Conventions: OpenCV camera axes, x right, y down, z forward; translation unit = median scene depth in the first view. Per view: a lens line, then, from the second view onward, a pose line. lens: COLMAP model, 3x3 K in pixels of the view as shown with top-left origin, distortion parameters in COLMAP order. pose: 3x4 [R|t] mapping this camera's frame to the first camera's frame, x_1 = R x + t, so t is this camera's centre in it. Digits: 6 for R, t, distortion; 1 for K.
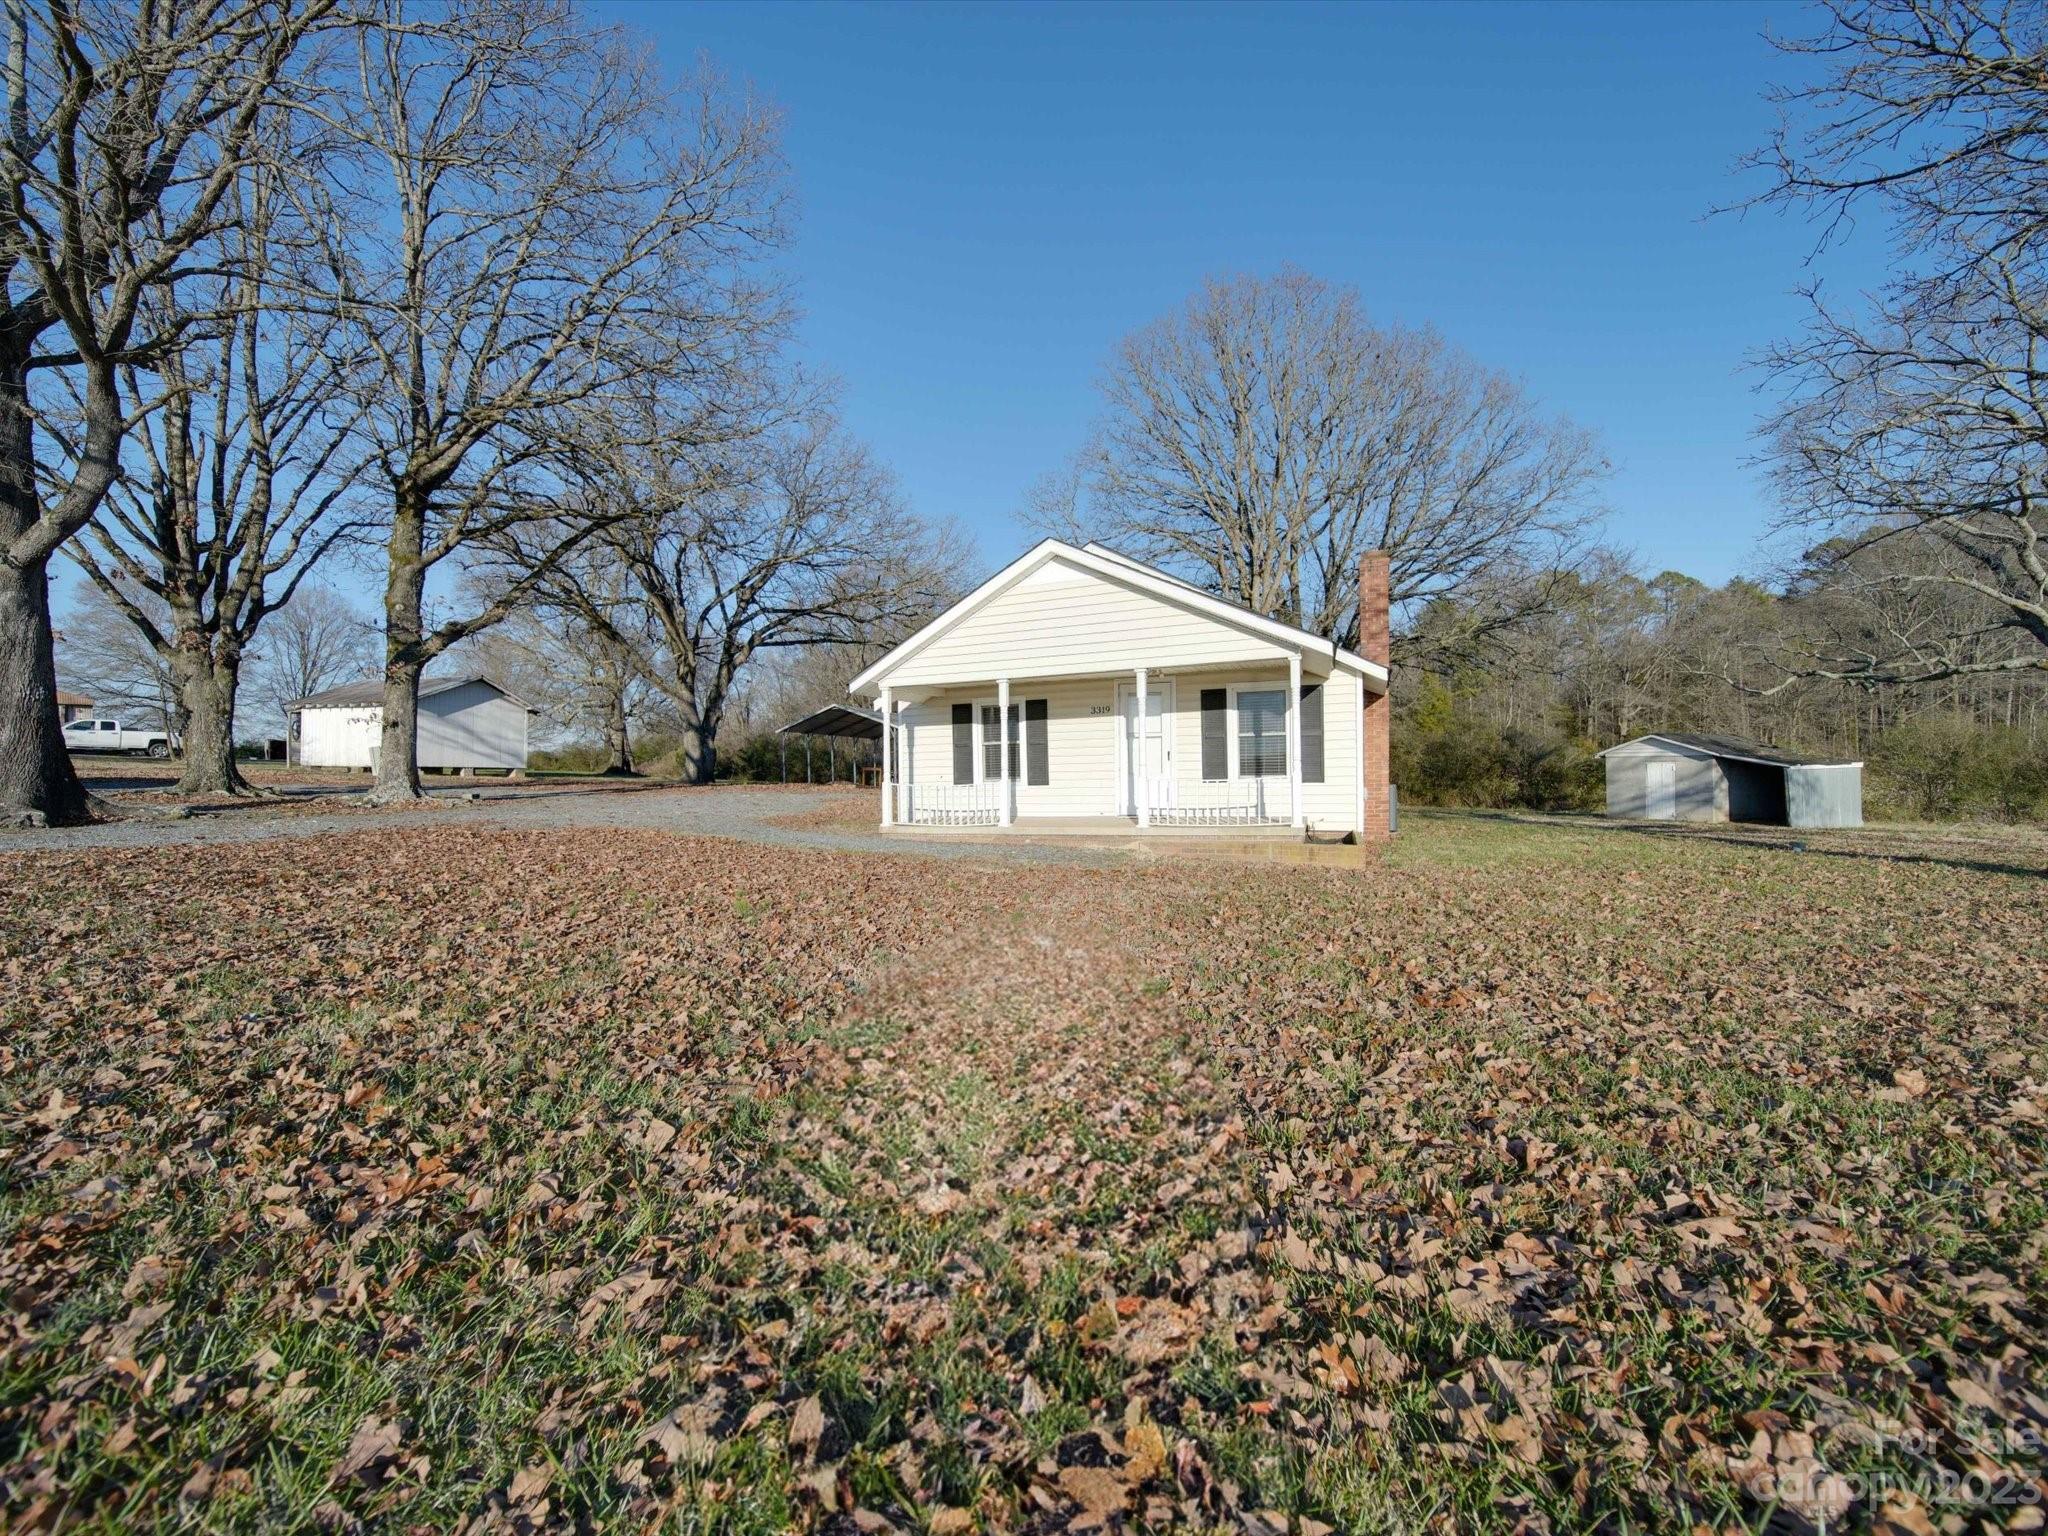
lens RADIAL K [[796.7, 0, 1025.7], [0, 796.7, 761.8], [0, 0, 1]] dist [-0.000174, -0.001461]
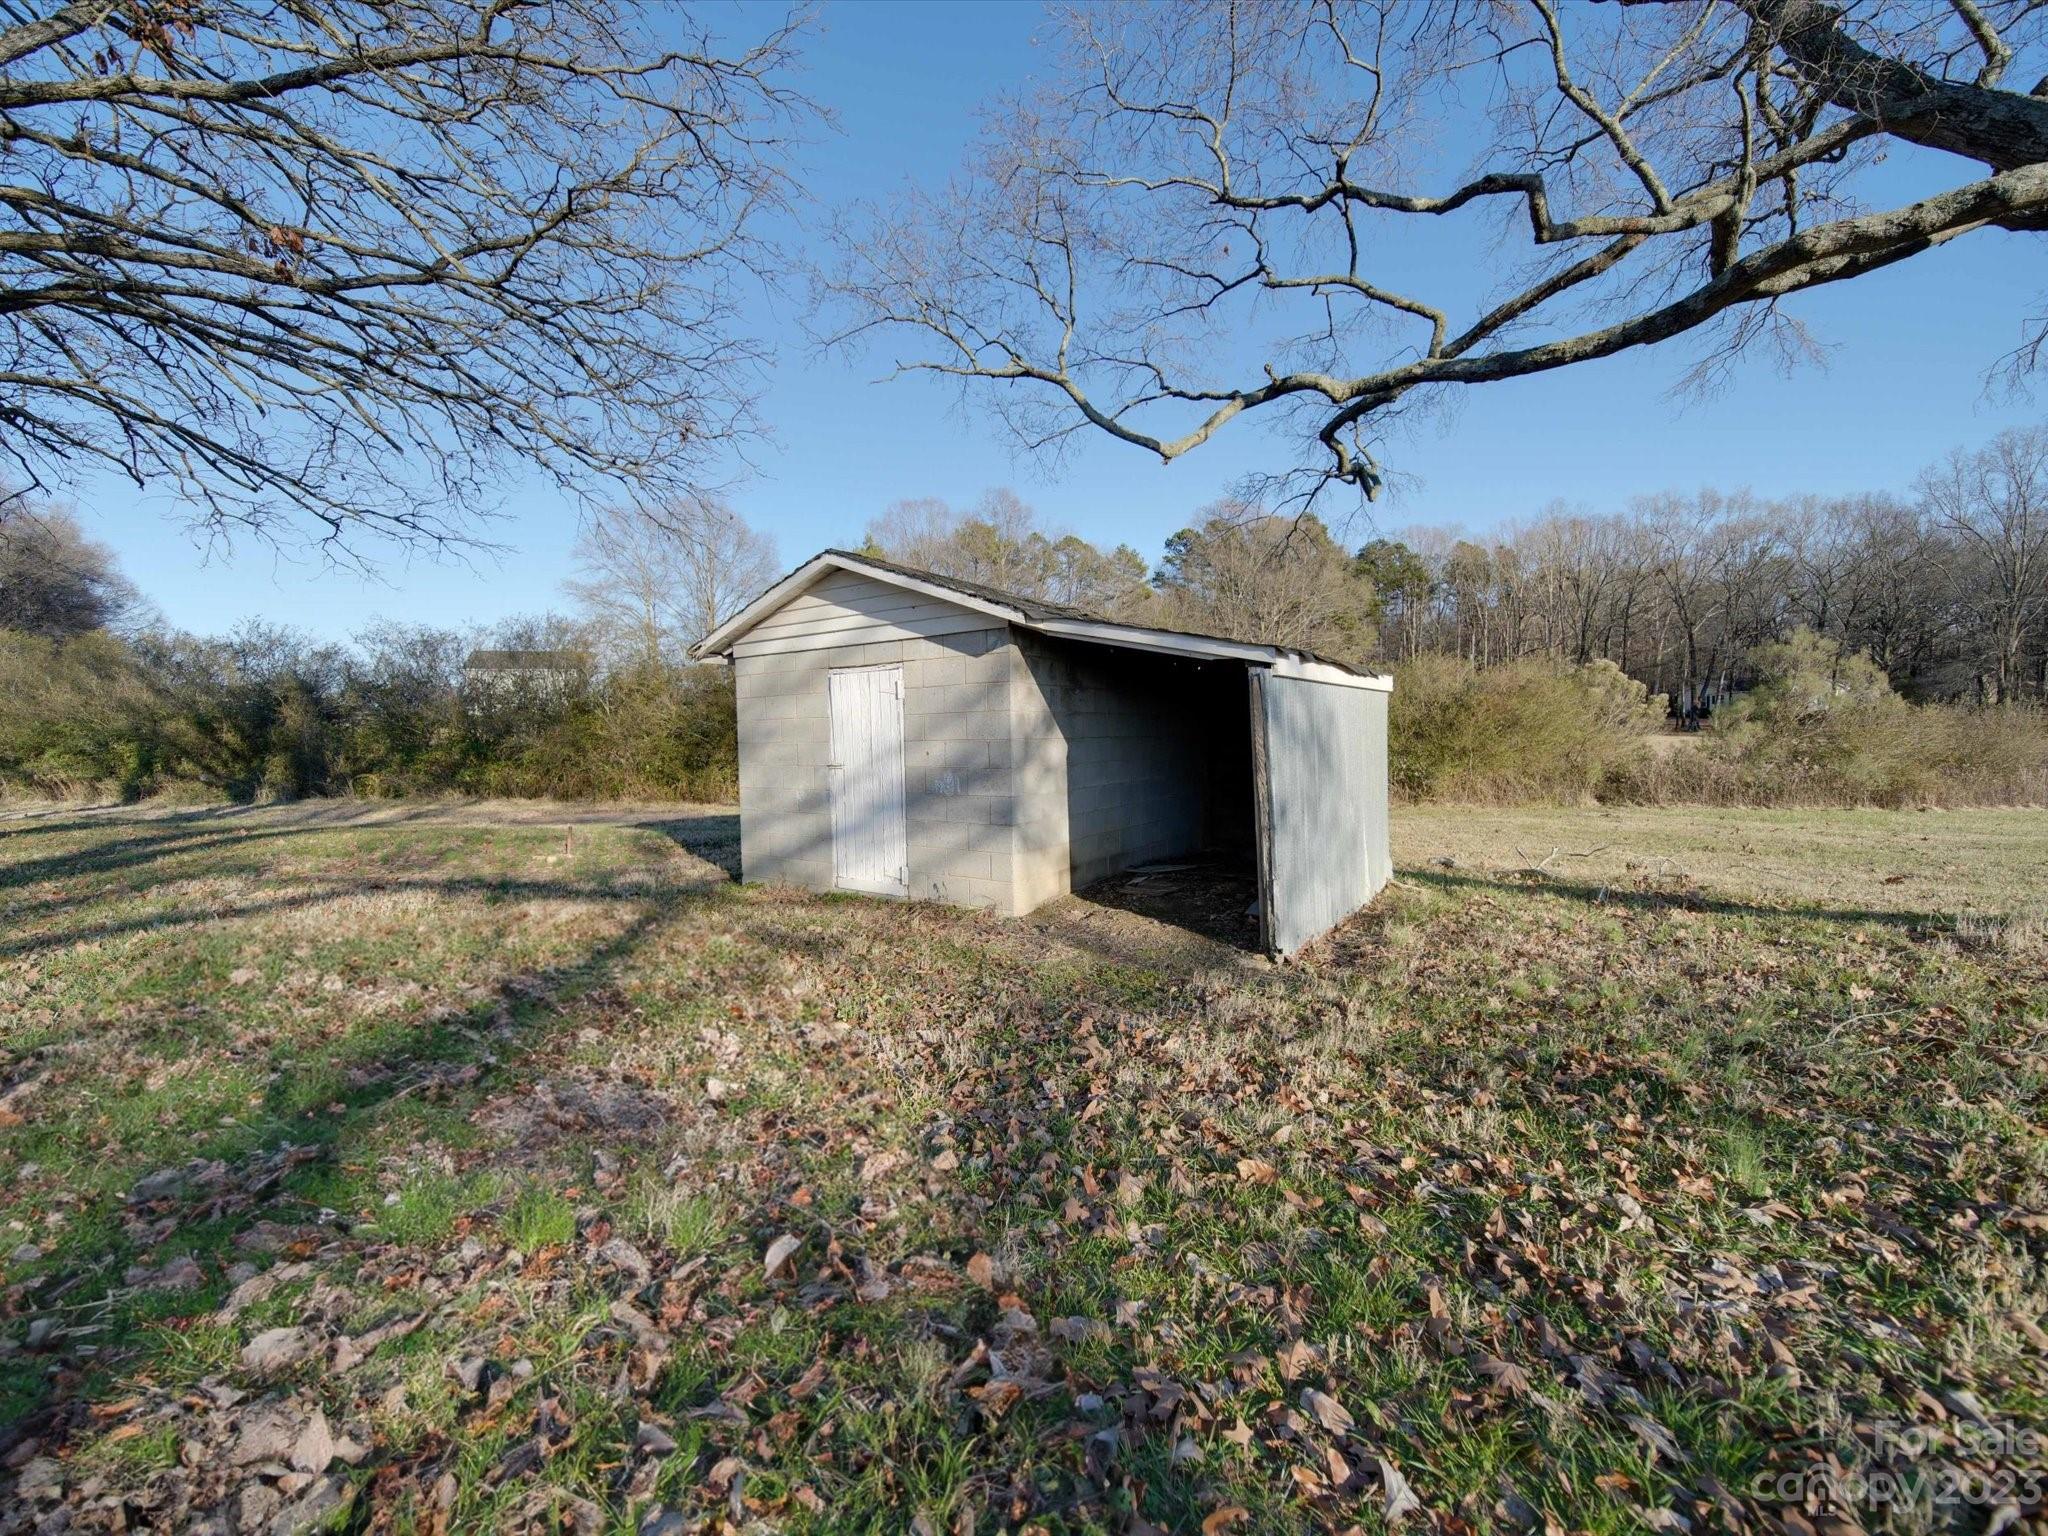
lens RADIAL K [[796.7, 0, 1014.6], [0, 796.7, 768.6], [0, 0, 1]] dist [-0.000174, -0.001461]
pose [[0.828064, -0.029516, 0.559856, 1.017795], [0.003218, 0.998847, 0.047900, 0.031541], [-0.560624, -0.037863, 0.827205, 1.117620]]
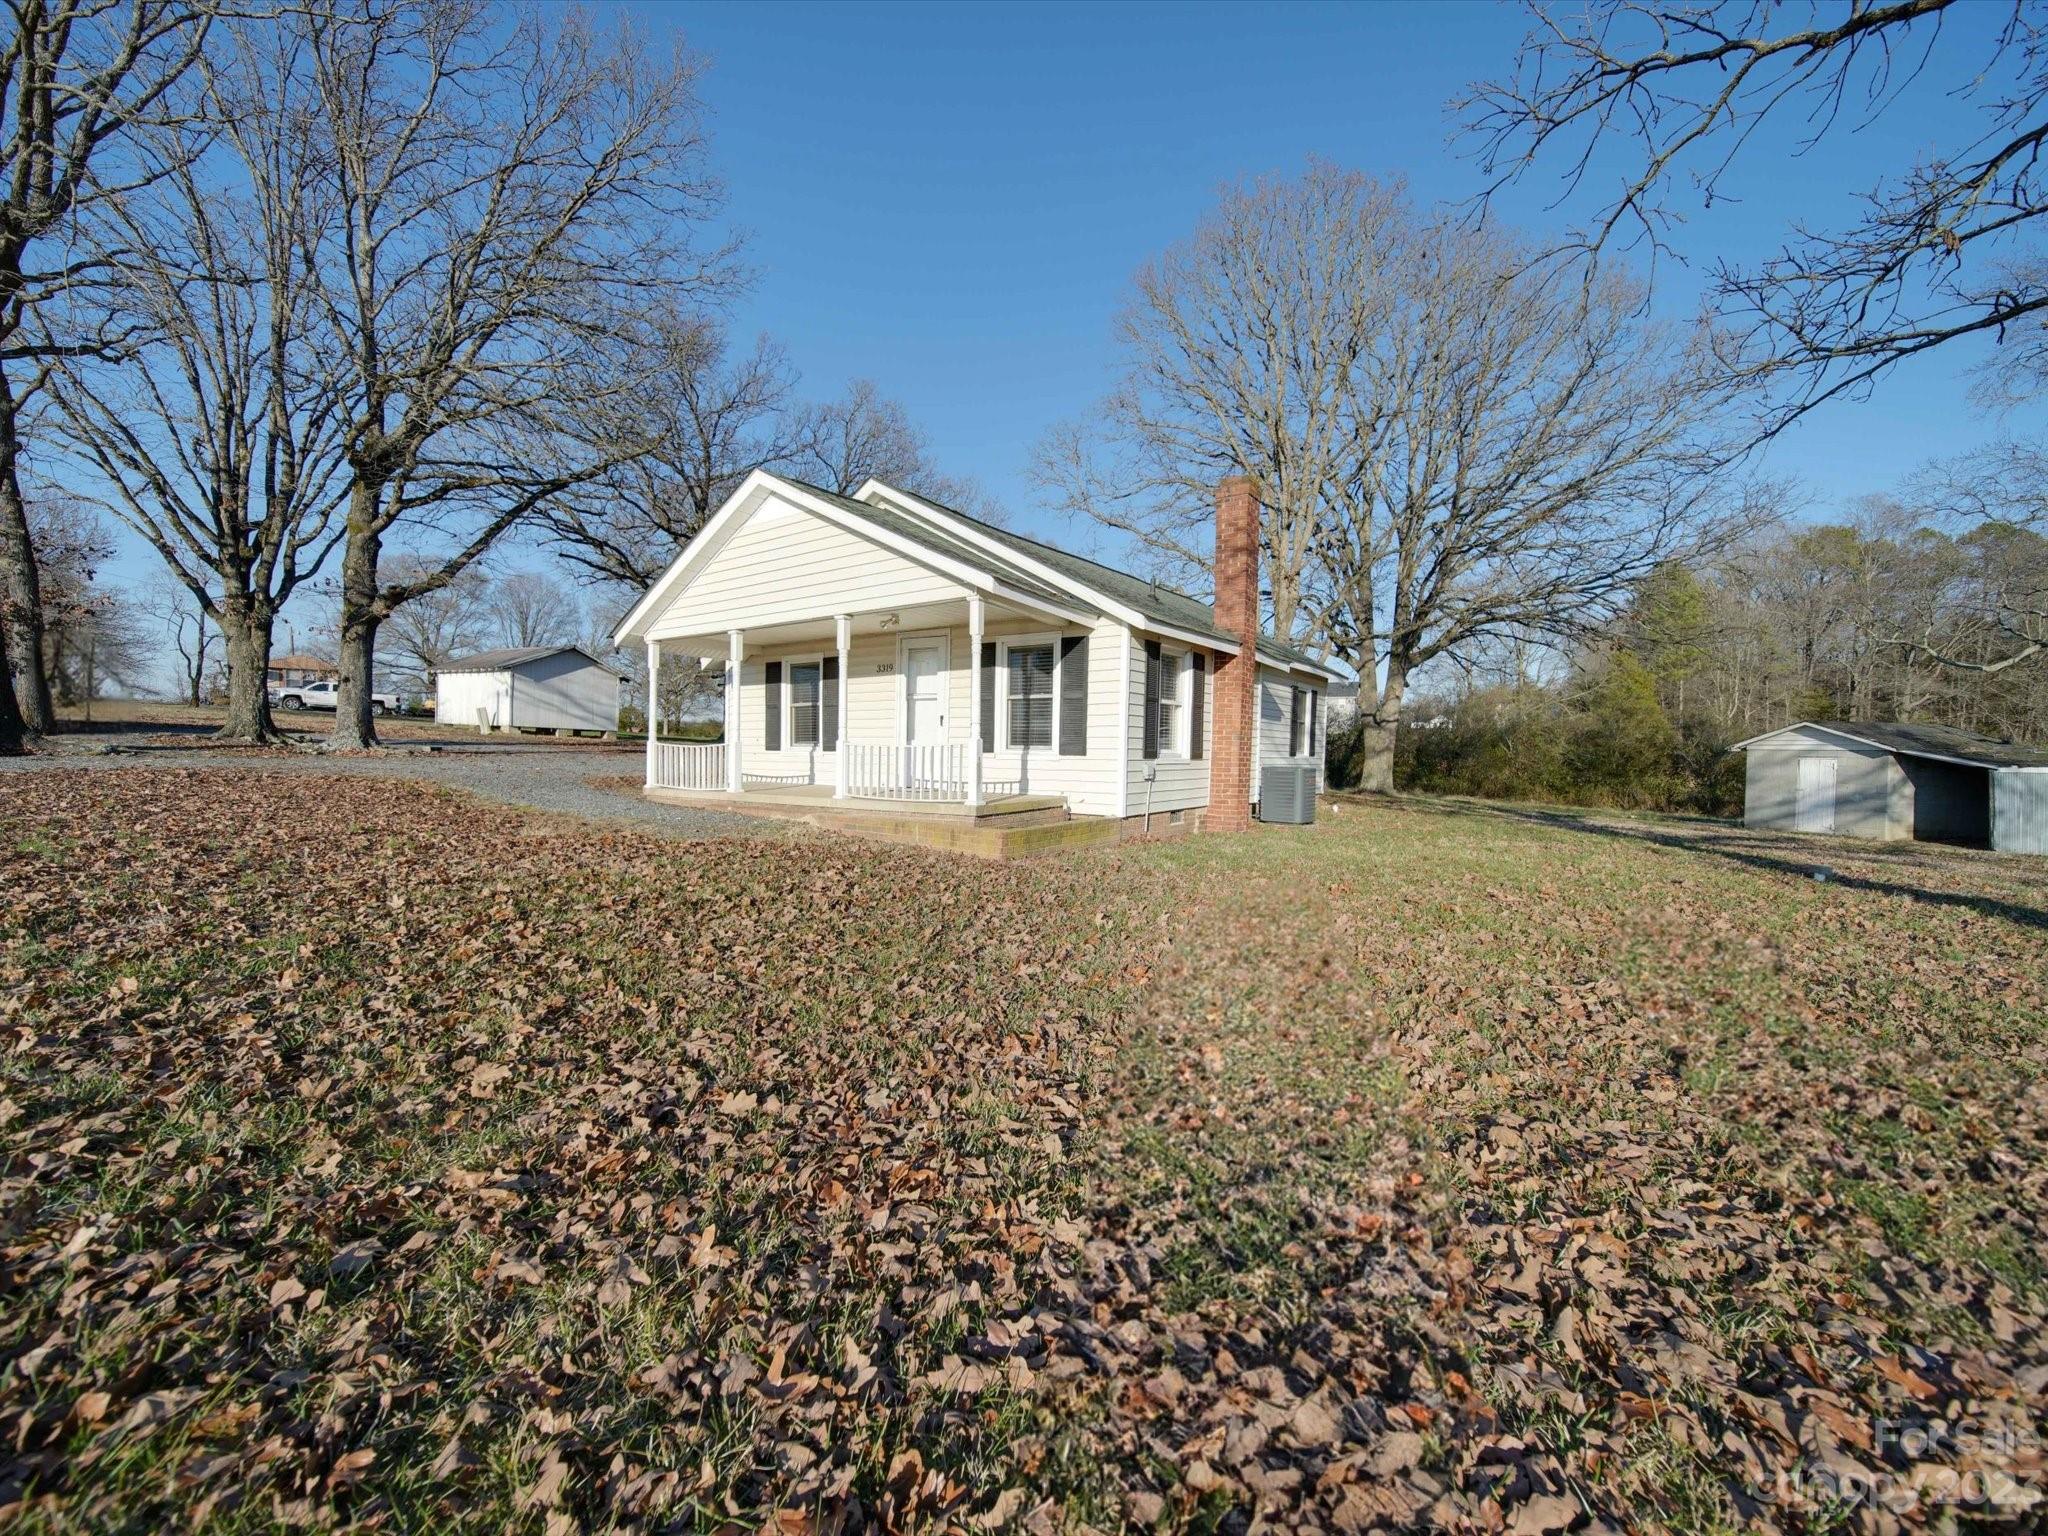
lens RADIAL K [[796.7, 0, 1026.8], [0, 796.7, 767.1], [0, 0, 1]] dist [-0.000174, -0.001461]
pose [[0.974909, 0.036065, -0.219665, 0.321449], [-0.029147, 0.998974, 0.034653, 0.007118], [0.220689, -0.027381, 0.974960, 0.114989]]
